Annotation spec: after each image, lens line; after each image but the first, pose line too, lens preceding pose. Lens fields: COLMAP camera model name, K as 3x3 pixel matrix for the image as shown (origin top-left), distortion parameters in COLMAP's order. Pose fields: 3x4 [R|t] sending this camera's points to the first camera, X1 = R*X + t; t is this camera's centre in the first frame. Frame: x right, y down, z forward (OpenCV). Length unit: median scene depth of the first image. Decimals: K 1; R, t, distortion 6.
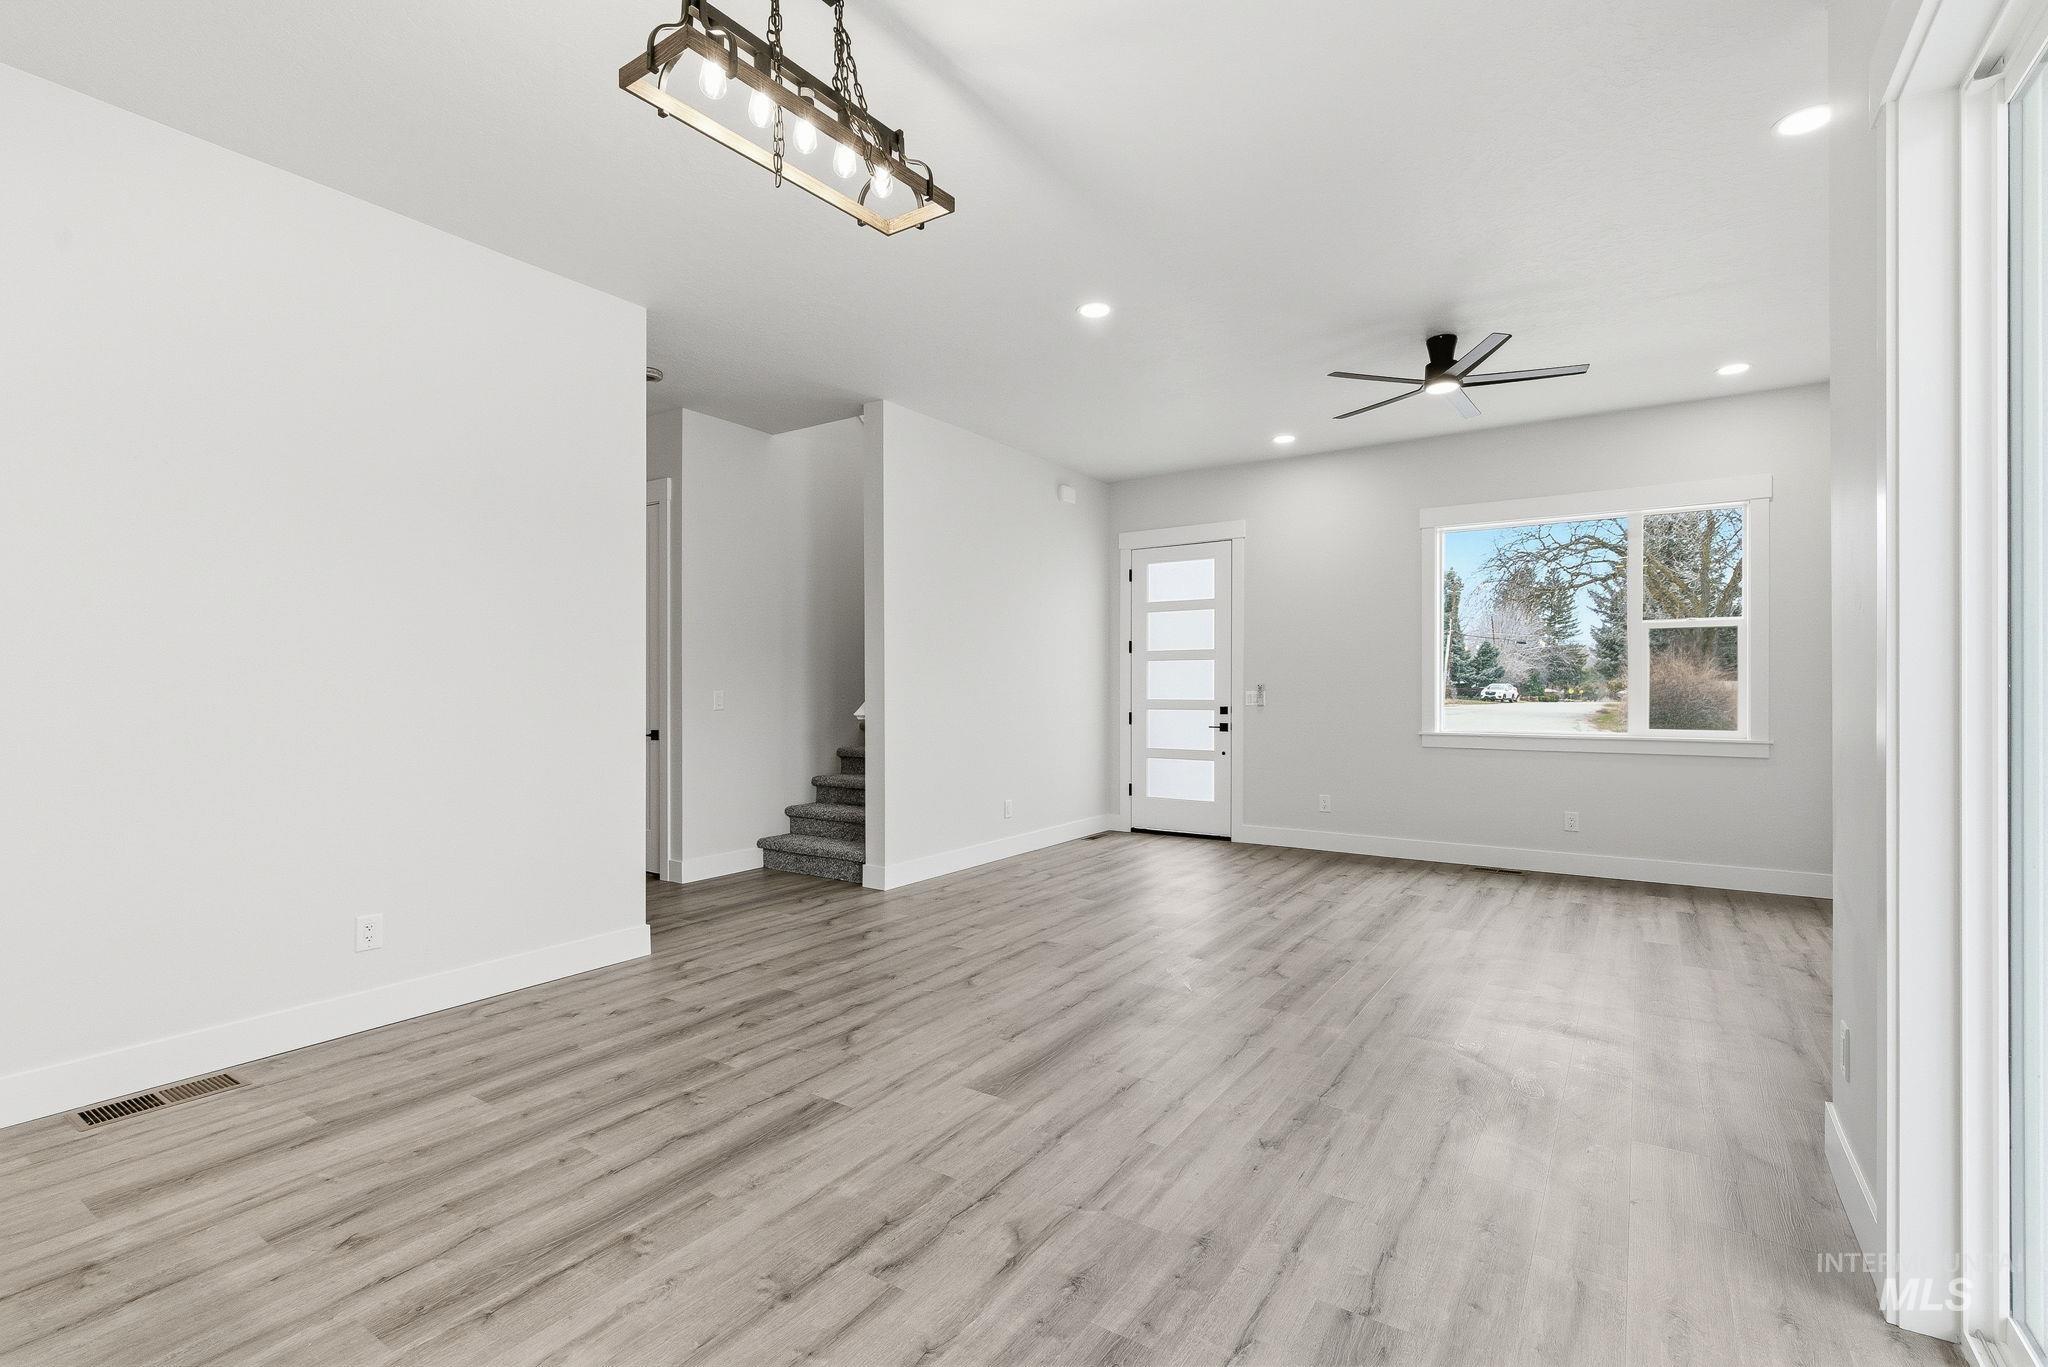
lens RADIAL K [[927.8, 0, 1023.4], [0, 927.8, 690.3], [0, 0, 1]] dist [0.002937, -0.000841]
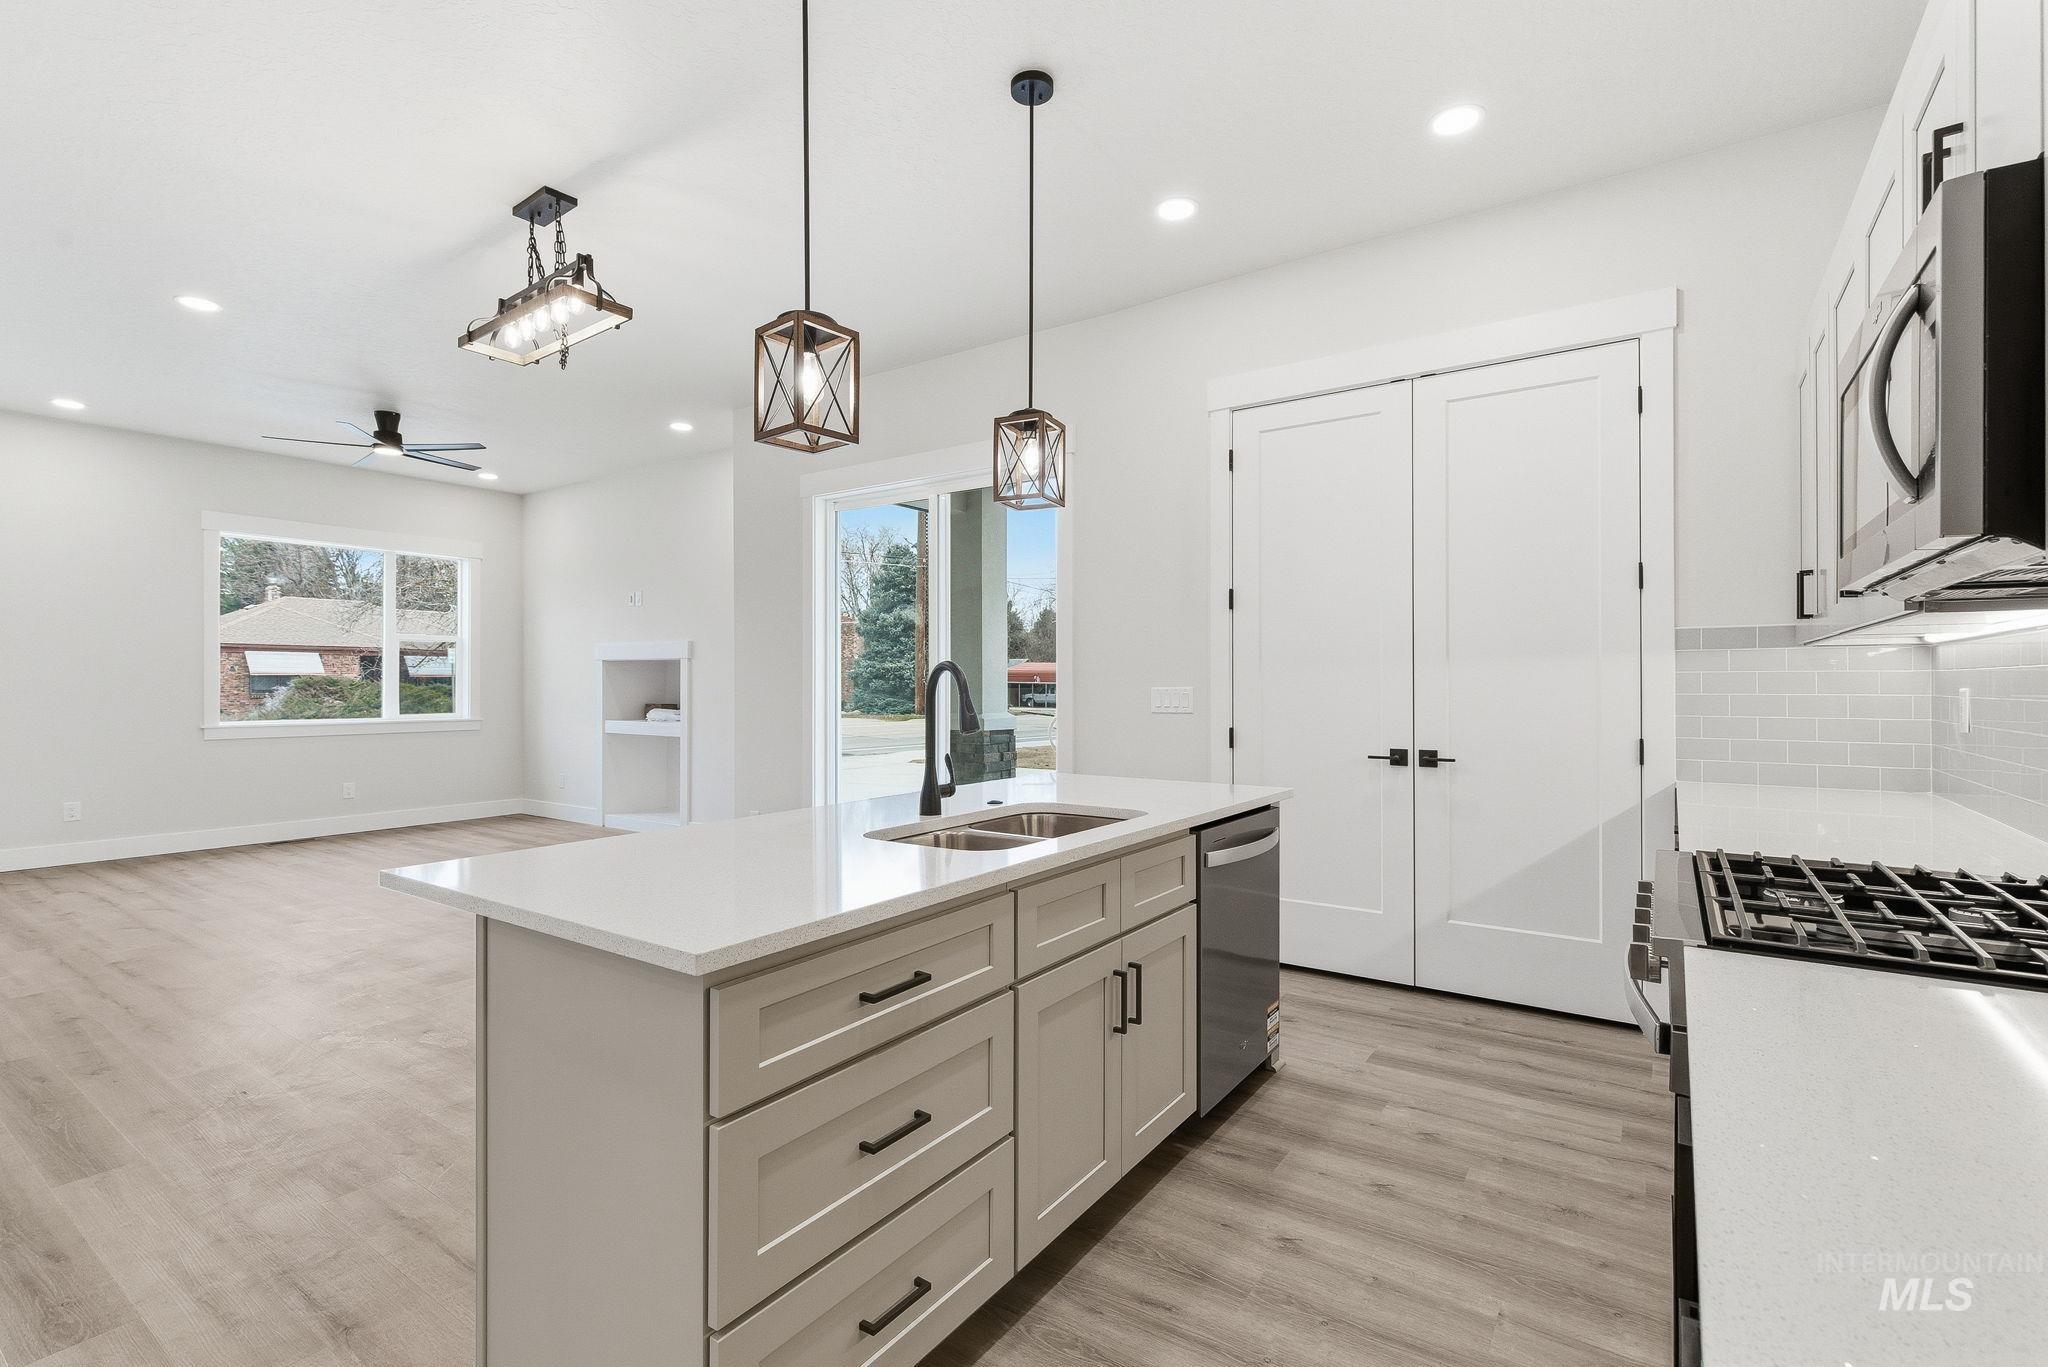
lens RADIAL K [[927.8, 0, 1022.6], [0, 927.8, 678.5], [0, 0, 1]] dist [0.002937, -0.000841]
pose [[0.023168, 0.006453, 0.999711, -0.700422], [0.002484, 0.999976, -0.006512, 0.000471], [-0.999728, 0.002634, 0.023151, 0.070951]]
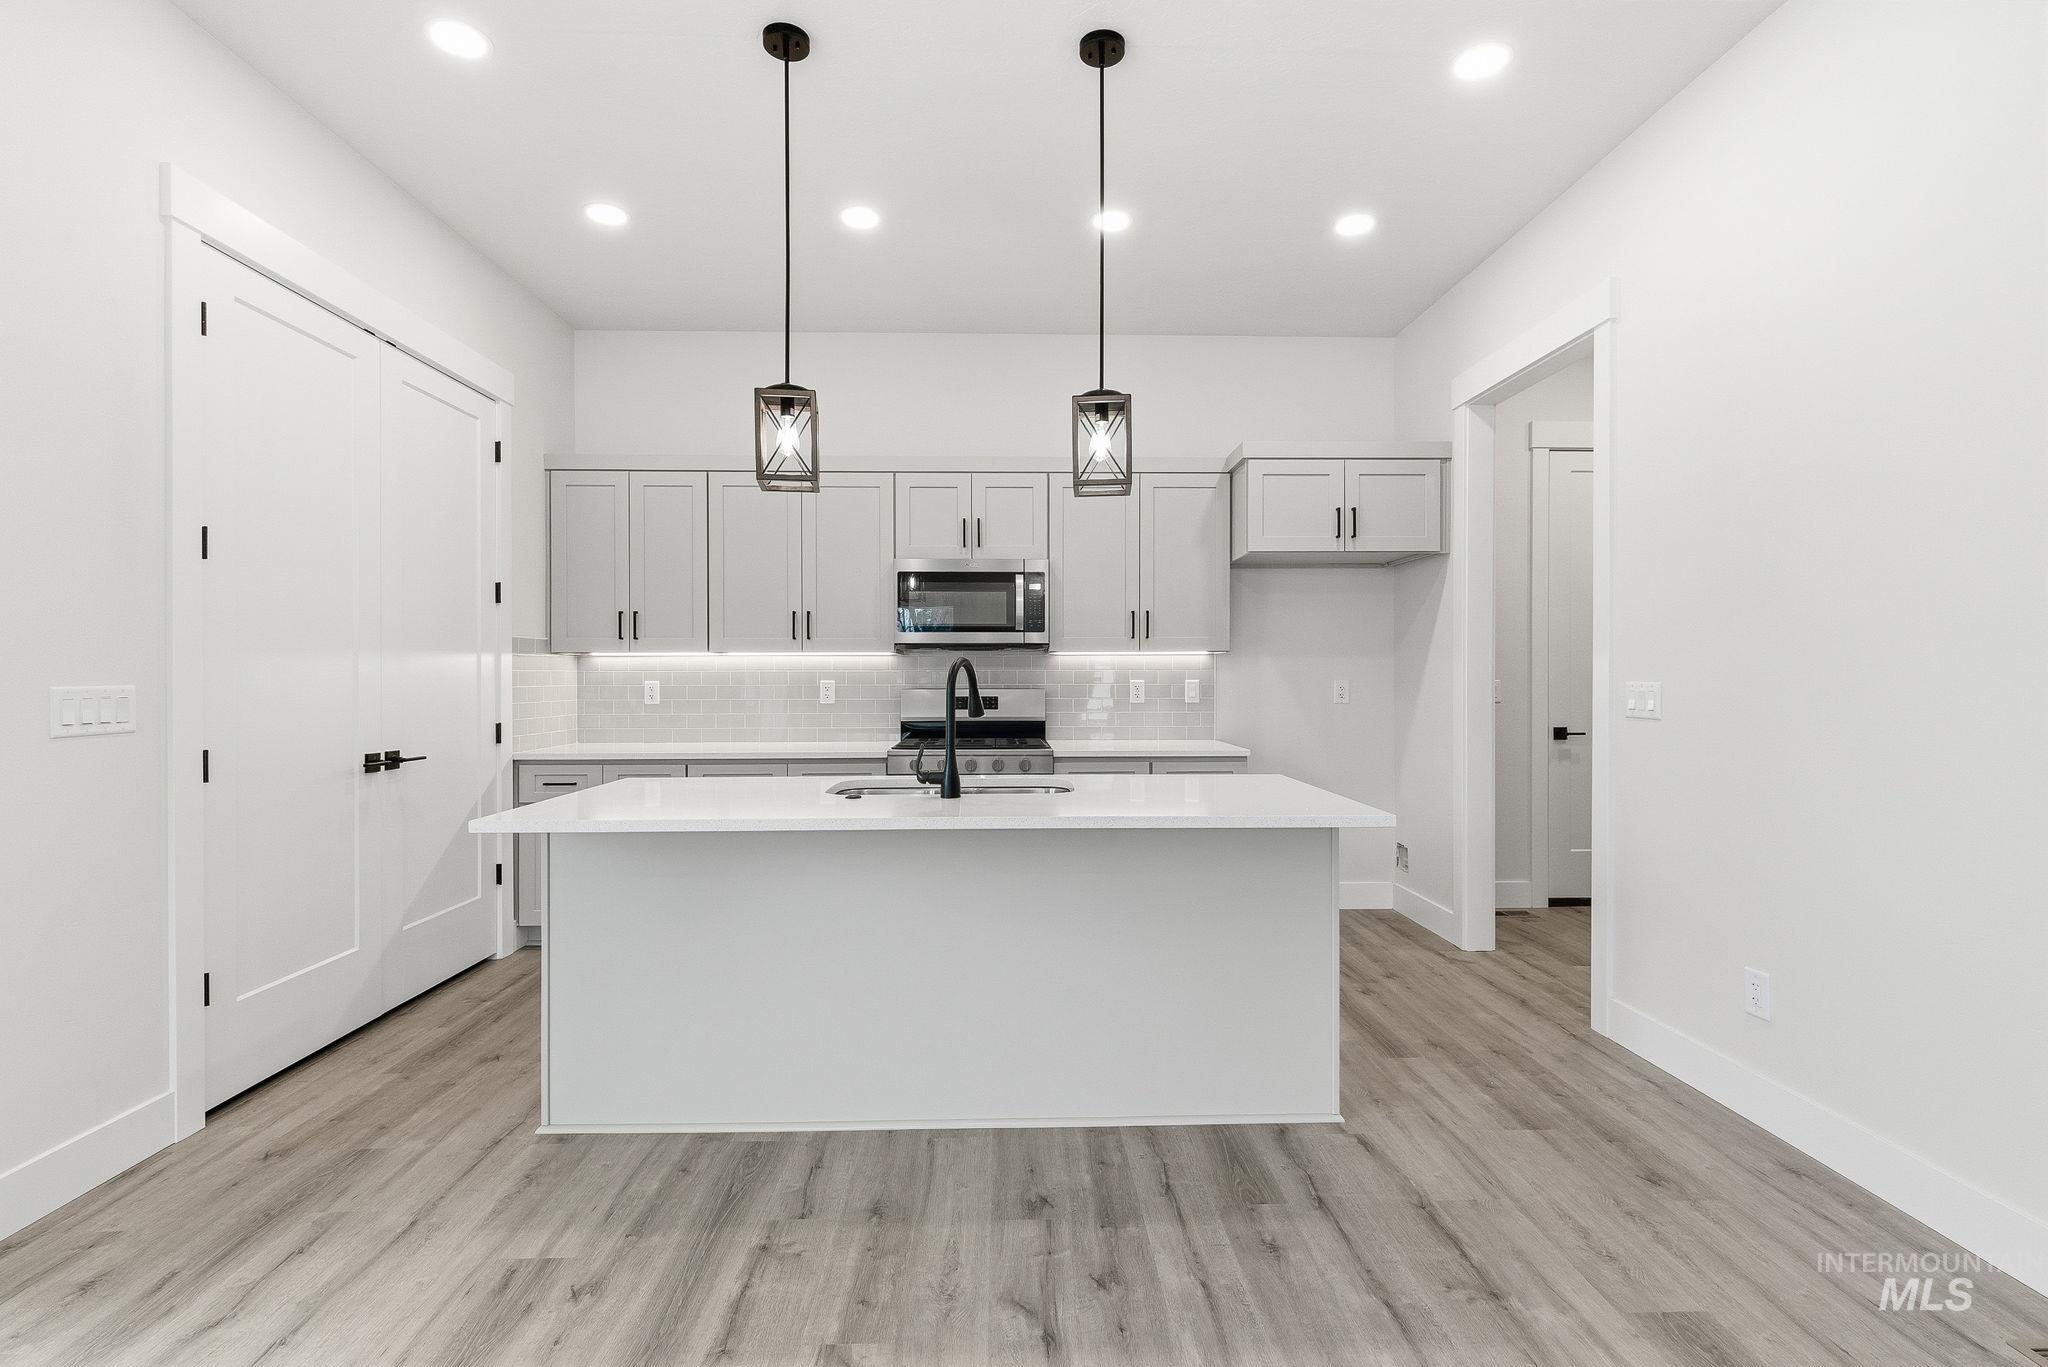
lens RADIAL K [[927.8, 0, 1026.4], [0, 927.8, 680.2], [0, 0, 1]] dist [0.002937, -0.000841]
pose [[-0.815629, 0.004875, -0.578555, -0.030437], [0.002935, 0.999986, 0.004288, -0.000215], [0.578568, 0.001799, -0.815632, 0.528373]]
